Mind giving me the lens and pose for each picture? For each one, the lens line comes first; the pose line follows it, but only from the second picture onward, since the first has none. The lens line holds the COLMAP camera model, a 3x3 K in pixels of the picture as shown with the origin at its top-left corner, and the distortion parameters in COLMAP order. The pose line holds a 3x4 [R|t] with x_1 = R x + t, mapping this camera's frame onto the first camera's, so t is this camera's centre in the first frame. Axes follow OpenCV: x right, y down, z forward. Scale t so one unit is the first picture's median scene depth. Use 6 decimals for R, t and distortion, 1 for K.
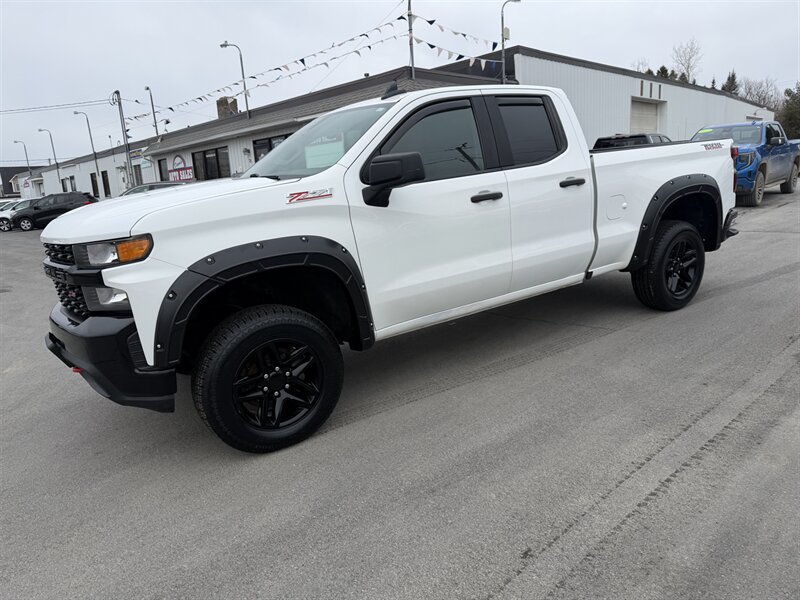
lens RADIAL K [[561.4, 0, 411.6], [0, 561.4, 300.9], [0, 0, 1]] dist [0.024289, -0.028410]
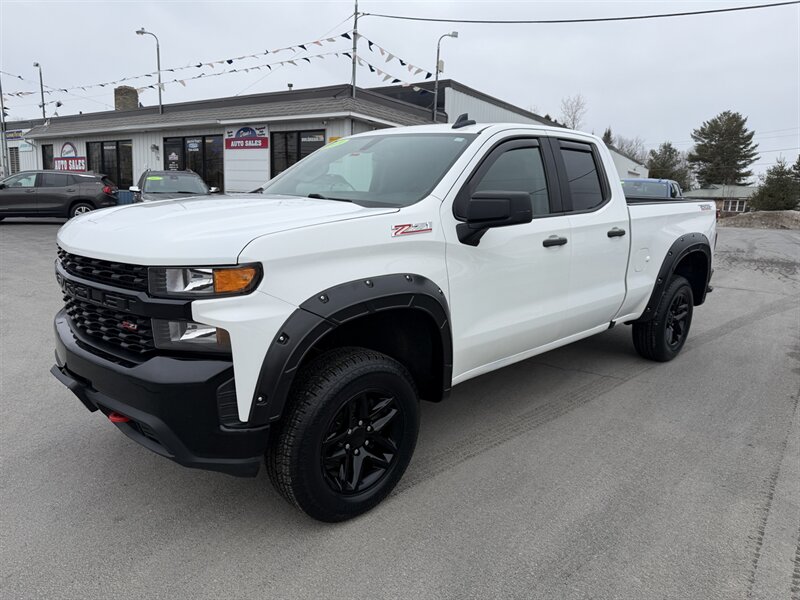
lens RADIAL K [[561.4, 0, 402.6], [0, 561.4, 300.8], [0, 0, 1]] dist [0.024289, -0.028410]
pose [[0.979193, 0.070259, 0.190382, -0.076603], [-0.064026, 0.997197, -0.038707, -0.008158], [-0.192568, 0.025713, 0.980947, 0.028766]]
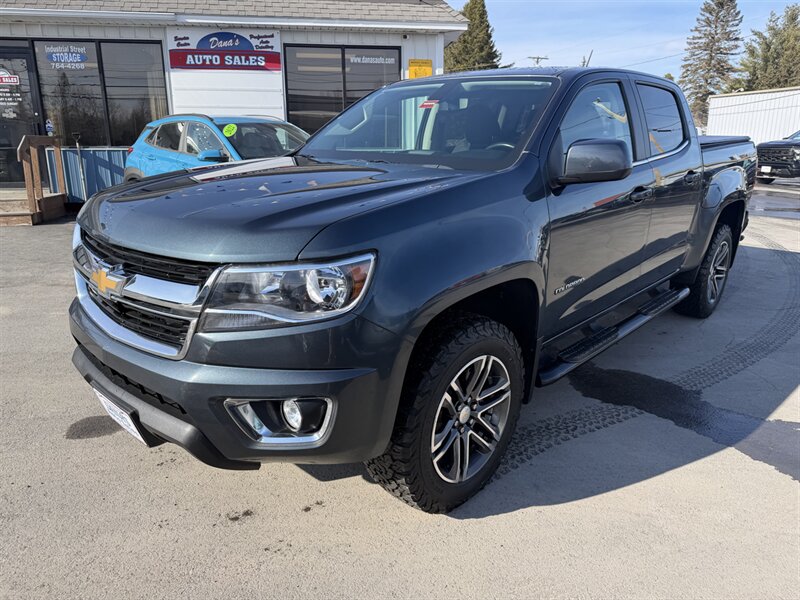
lens RADIAL K [[561.4, 0, 405.4], [0, 561.4, 287.5], [0, 0, 1]] dist [0.024289, -0.028410]
pose [[0.601377, -0.127212, 0.788773, -0.635185], [0.123087, 0.990208, 0.065855, -0.100810], [-0.789427, 0.057483, 0.611147, 0.644160]]
